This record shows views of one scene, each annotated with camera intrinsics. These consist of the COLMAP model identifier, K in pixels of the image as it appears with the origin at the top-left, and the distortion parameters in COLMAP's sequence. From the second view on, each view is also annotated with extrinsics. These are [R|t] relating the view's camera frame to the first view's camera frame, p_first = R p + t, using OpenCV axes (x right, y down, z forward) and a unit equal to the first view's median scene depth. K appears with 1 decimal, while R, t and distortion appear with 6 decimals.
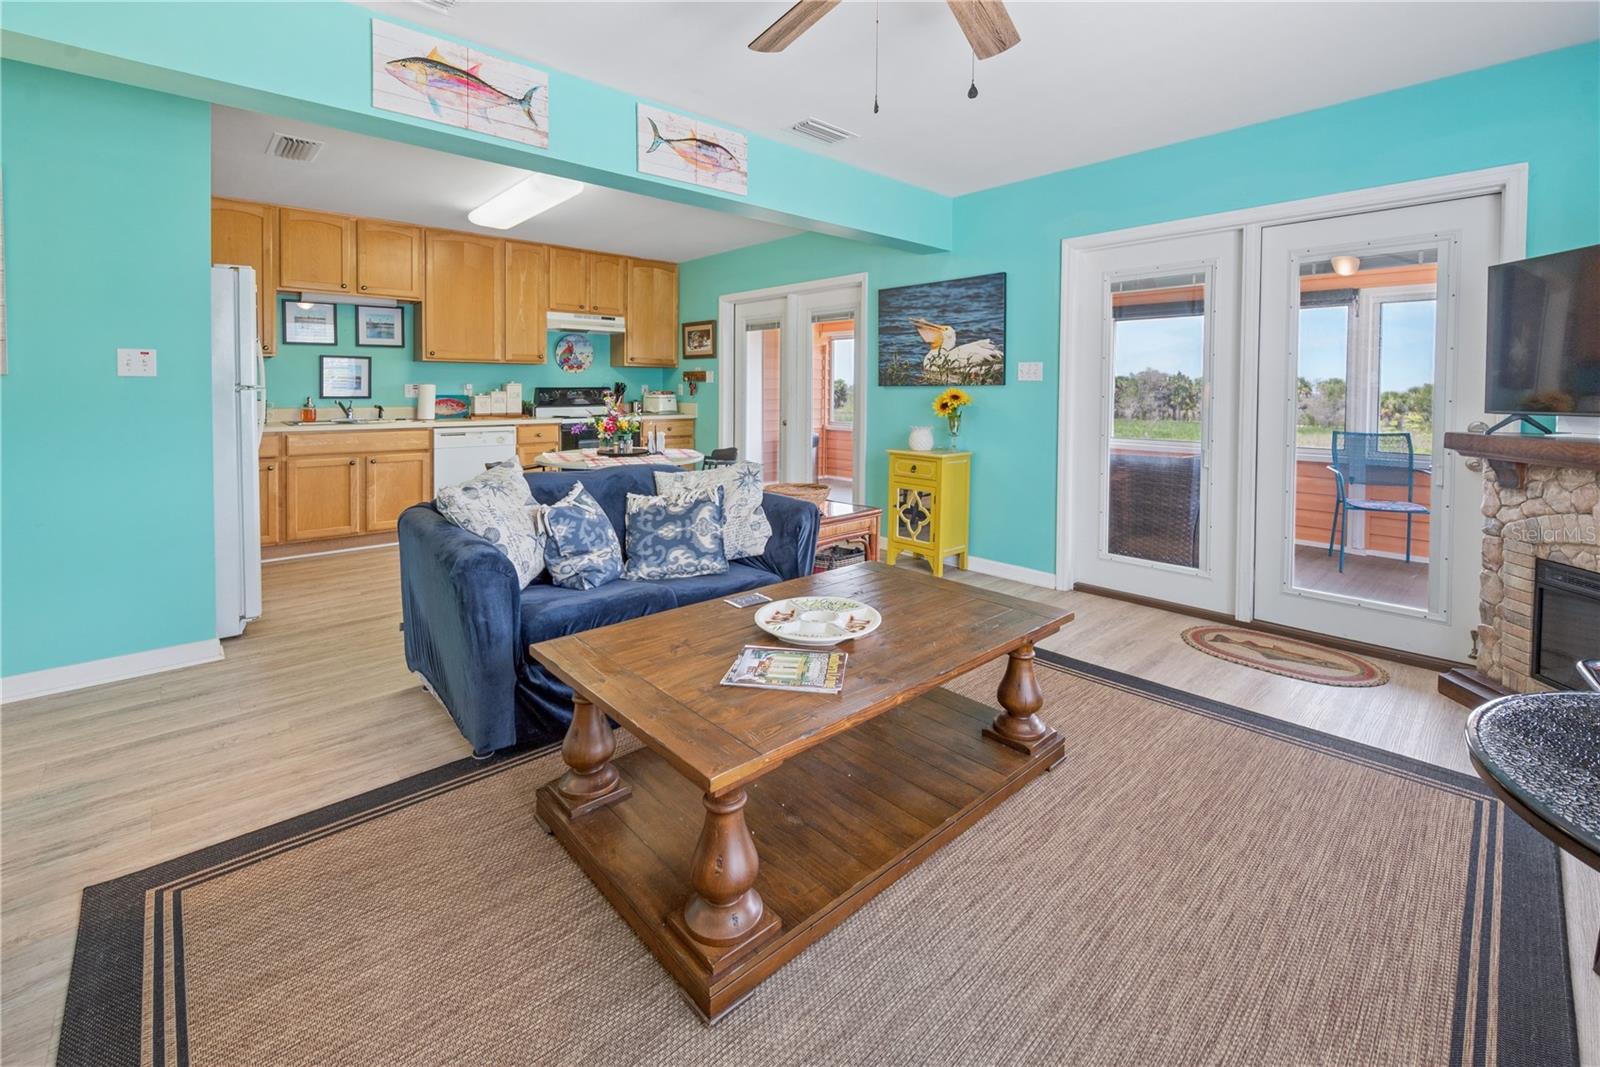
lens RADIAL K [[696.2, 0, 804.4], [0, 696.2, 407.3], [0, 0, 1]] dist [0.000013, -0.000969]
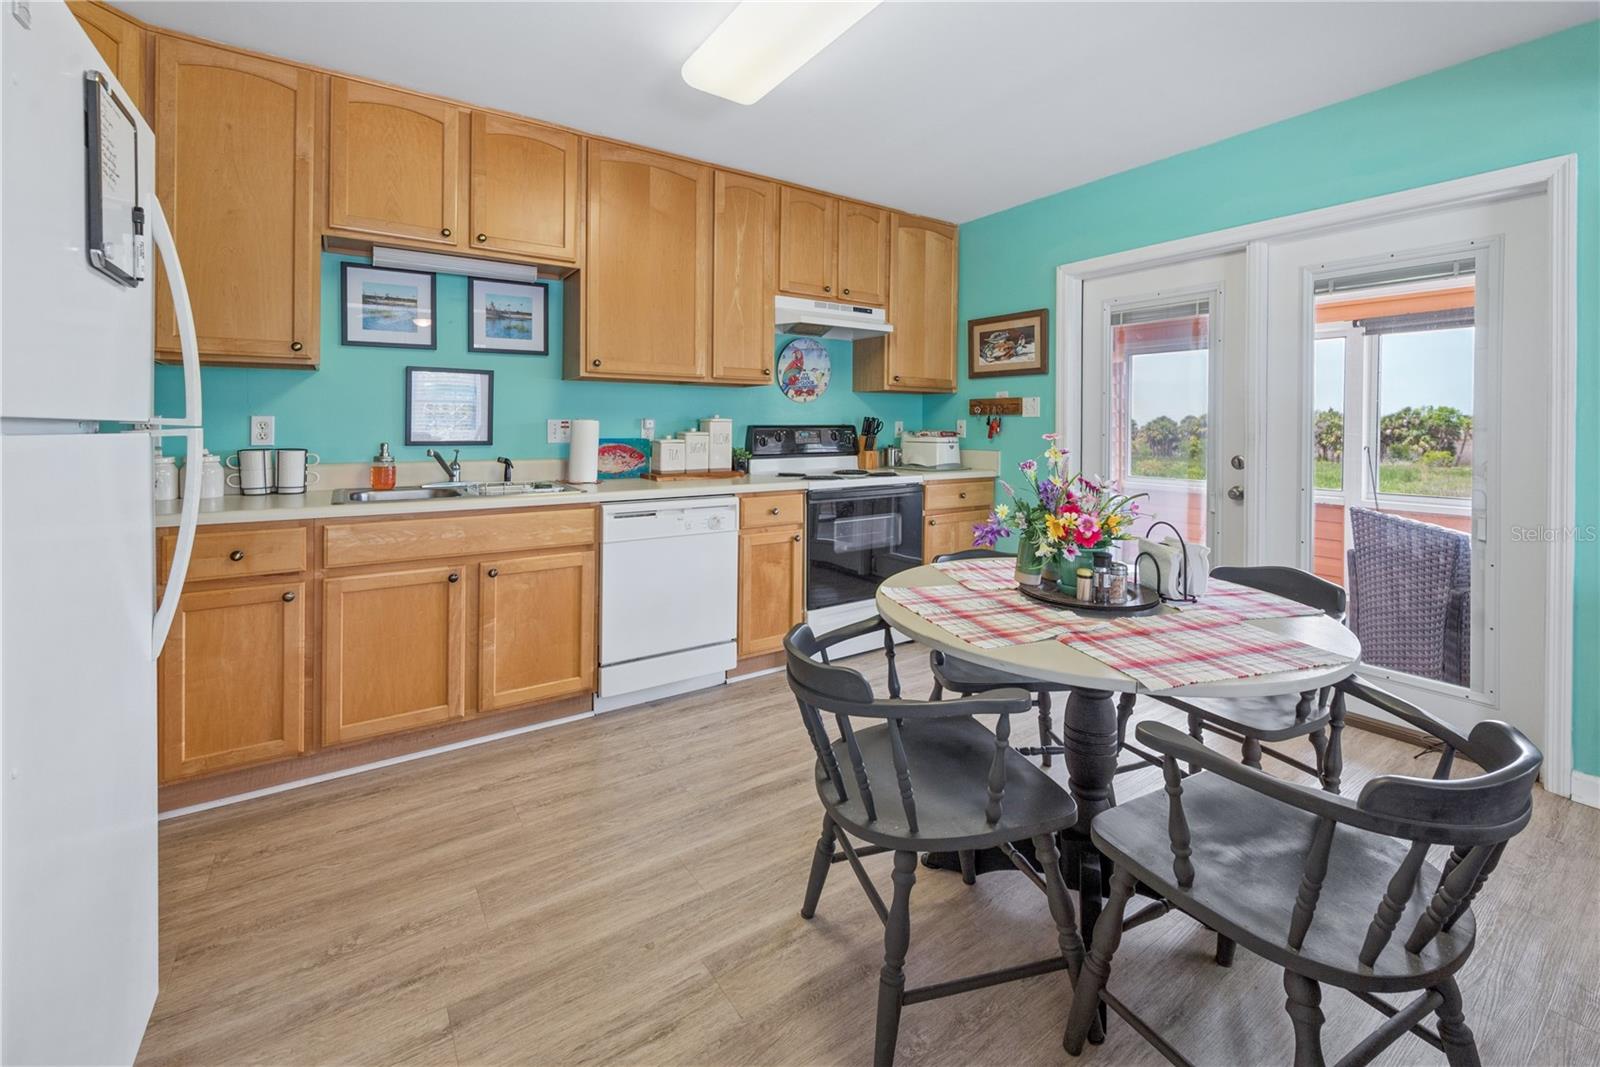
lens RADIAL K [[696.2, 0, 806.9], [0, 696.2, 428.9], [0, 0, 1]] dist [0.000013, -0.000969]
pose [[0.989990, 0.000484, -0.141139, -0.307309], [-0.003803, 0.999723, -0.023244, -0.014336], [0.141088, 0.023548, 0.989717, 0.505266]]
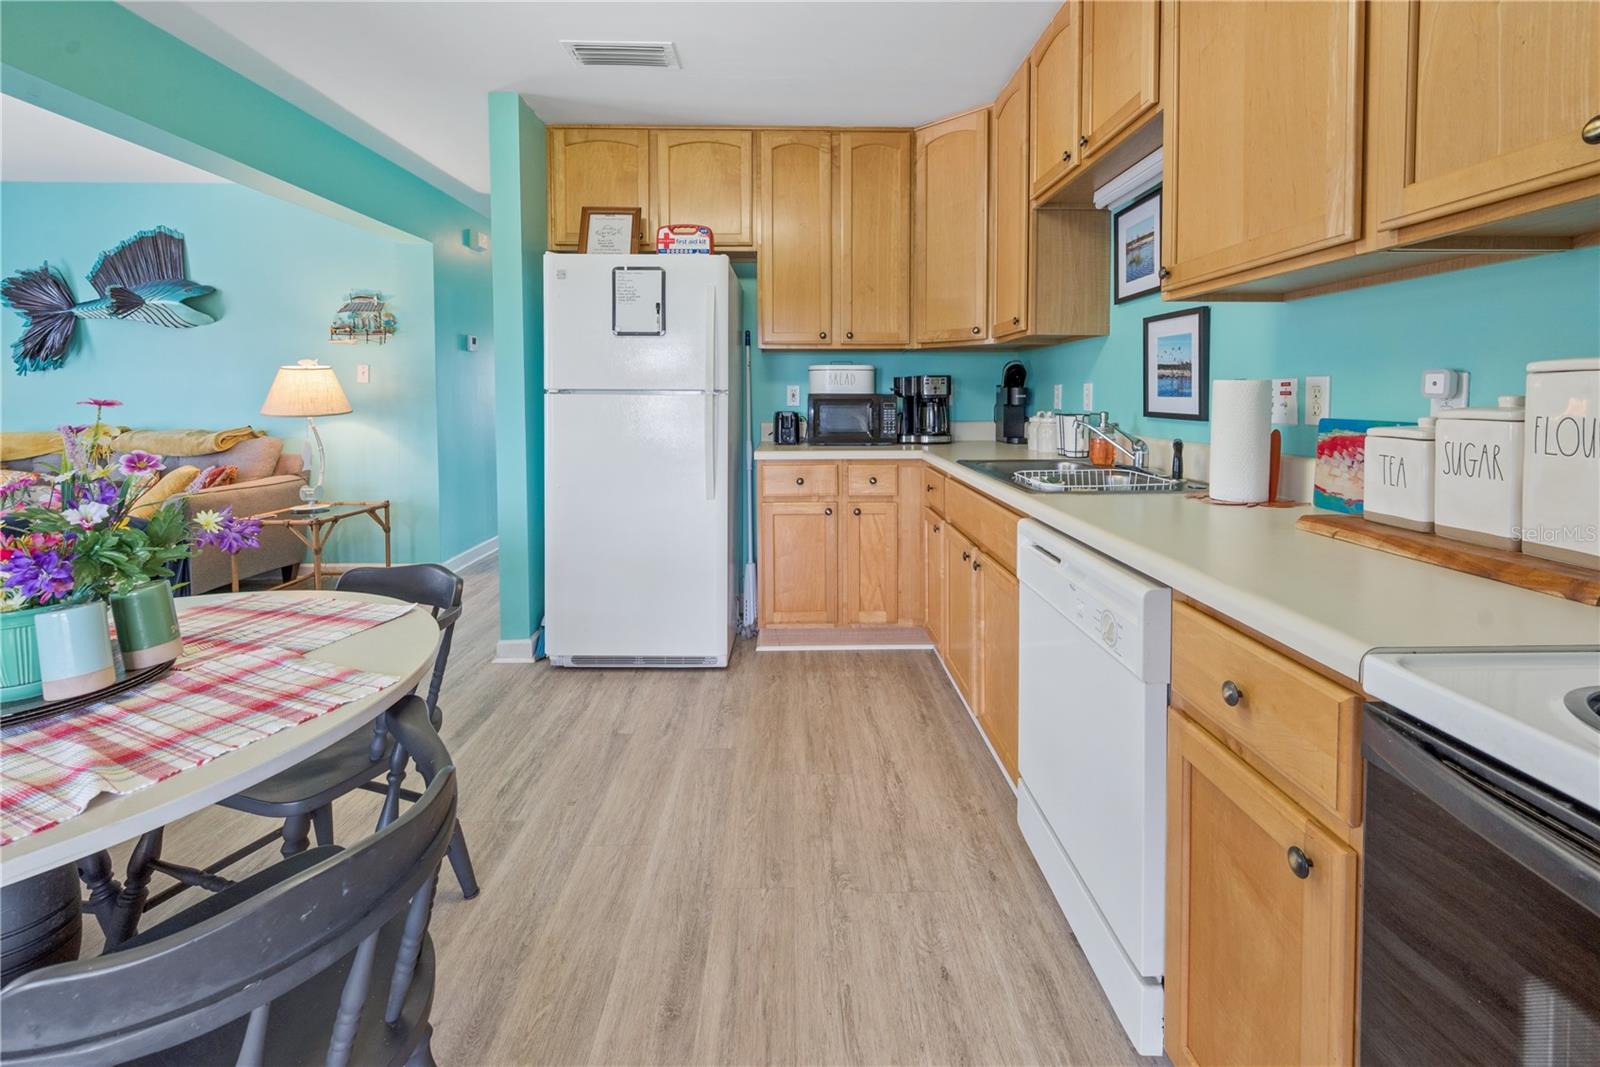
lens RADIAL K [[696.2, 0, 803.3], [0, 696.2, 397.2], [0, 0, 1]] dist [0.000013, -0.000969]
pose [[-0.678360, -0.001132, -0.734729, -0.224122], [-0.023327, 0.999528, 0.019997, -0.028519], [0.734359, 0.030705, -0.678066, 1.140374]]
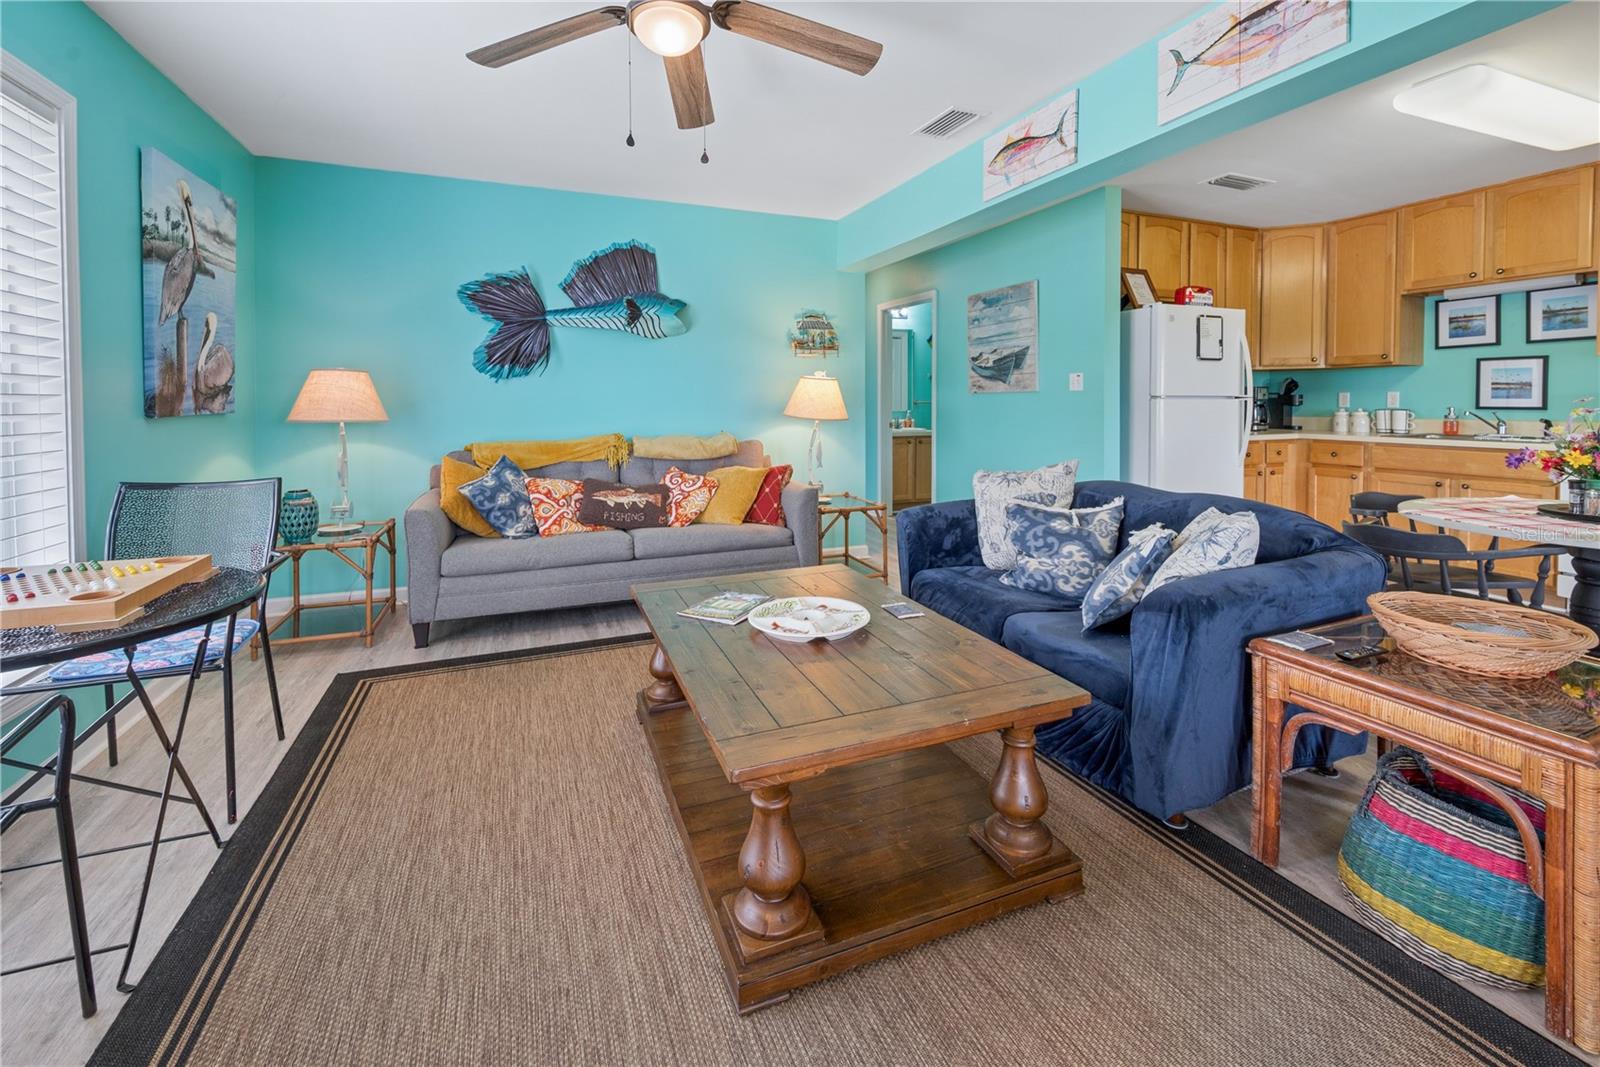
lens RADIAL K [[696.2, 0, 810.6], [0, 696.2, 405.2], [0, 0, 1]] dist [0.000013, -0.000969]
pose [[-0.360940, 0.001862, -0.932587, 0.393142], [-0.022558, 0.999688, 0.010727, -0.008295], [0.932316, 0.024909, -0.360785, 0.547472]]
